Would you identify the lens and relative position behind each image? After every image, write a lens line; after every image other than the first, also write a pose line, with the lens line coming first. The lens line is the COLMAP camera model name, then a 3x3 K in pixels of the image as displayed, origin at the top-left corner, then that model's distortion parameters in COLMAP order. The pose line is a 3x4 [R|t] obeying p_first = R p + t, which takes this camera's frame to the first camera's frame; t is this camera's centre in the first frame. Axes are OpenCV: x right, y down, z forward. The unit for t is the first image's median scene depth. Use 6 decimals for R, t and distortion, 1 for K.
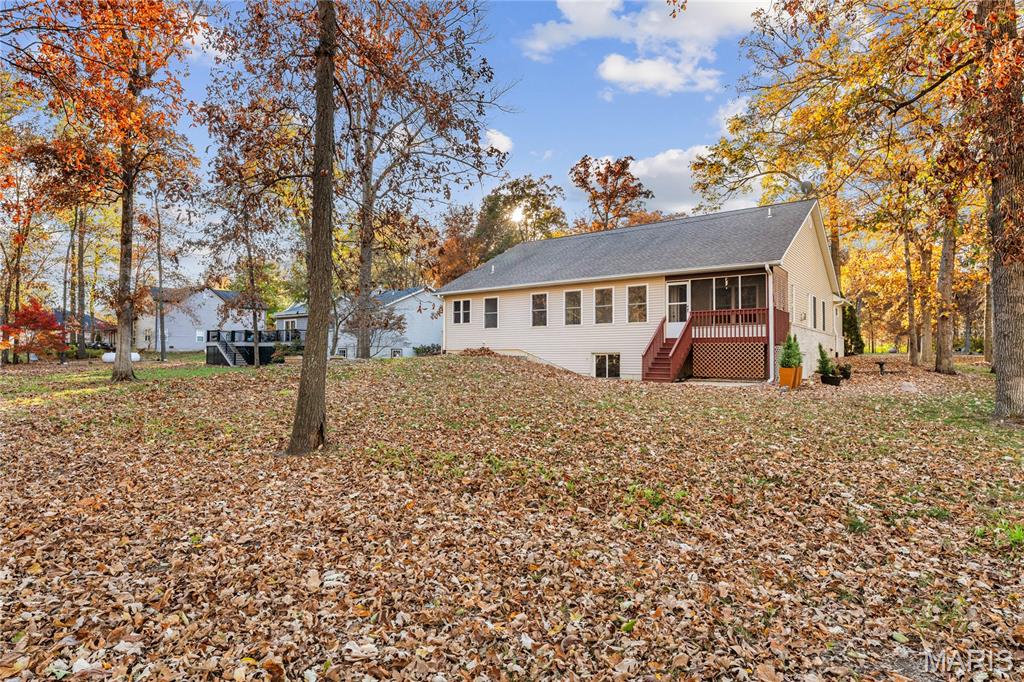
lens RADIAL K [[535.5, 0, 511.1], [0, 535.5, 352.0], [0, 0, 1]] dist [-0.001137, -0.000003]
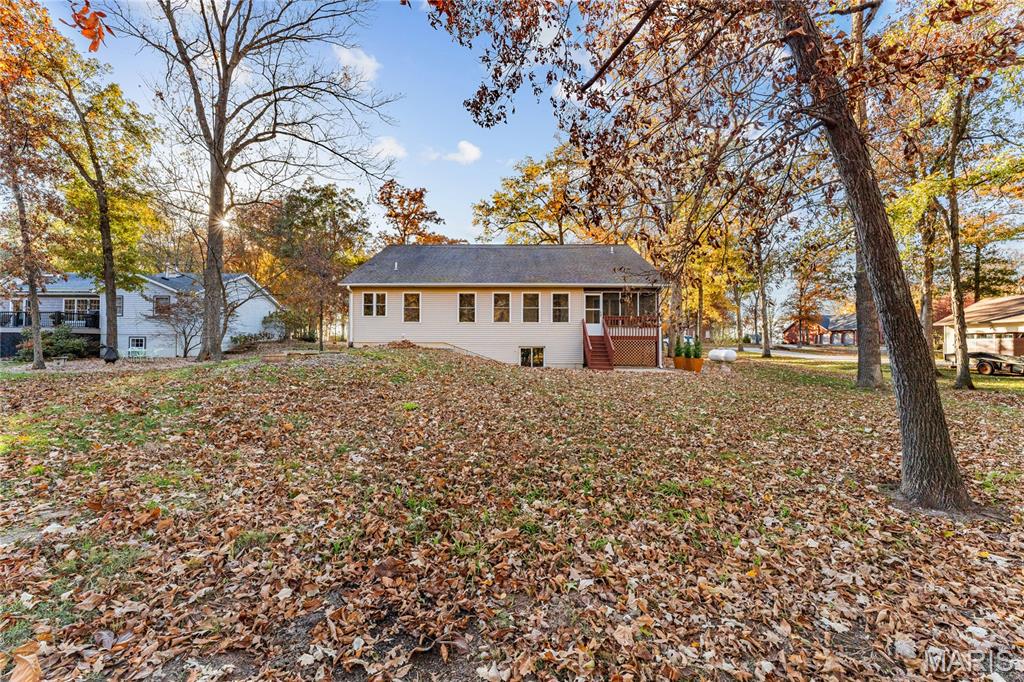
lens RADIAL K [[416.3, 0, 512.0], [0, 416.3, 341.0], [0, 0, 1]] dist [0.001212, 0.000154]
pose [[0.822381, 0.018671, 0.568631, -0.363520], [-0.010789, 0.999793, -0.017224, 0.005576], [-0.568835, 0.008030, 0.822412, 0.228172]]
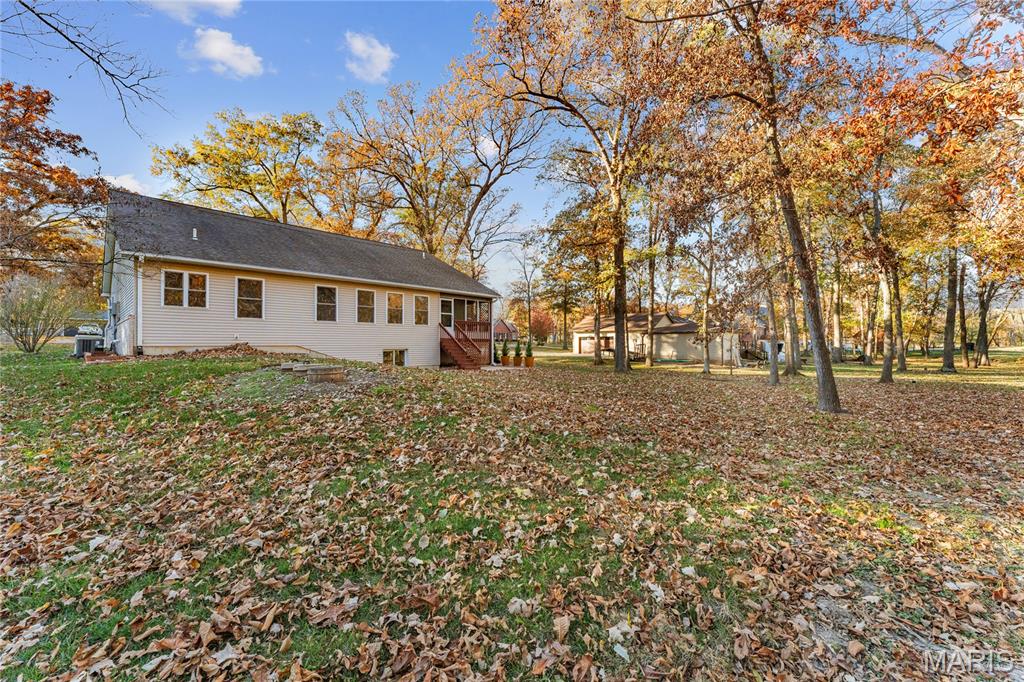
lens RADIAL K [[416.3, 0, 512.0], [0, 416.3, 341.0], [0, 0, 1]] dist [0.001212, 0.000154]
pose [[0.136920, 0.012626, 0.990502, -0.631505], [-0.005654, 0.999912, -0.011965, -0.005315], [-0.990566, -0.003962, 0.136979, 0.570252]]
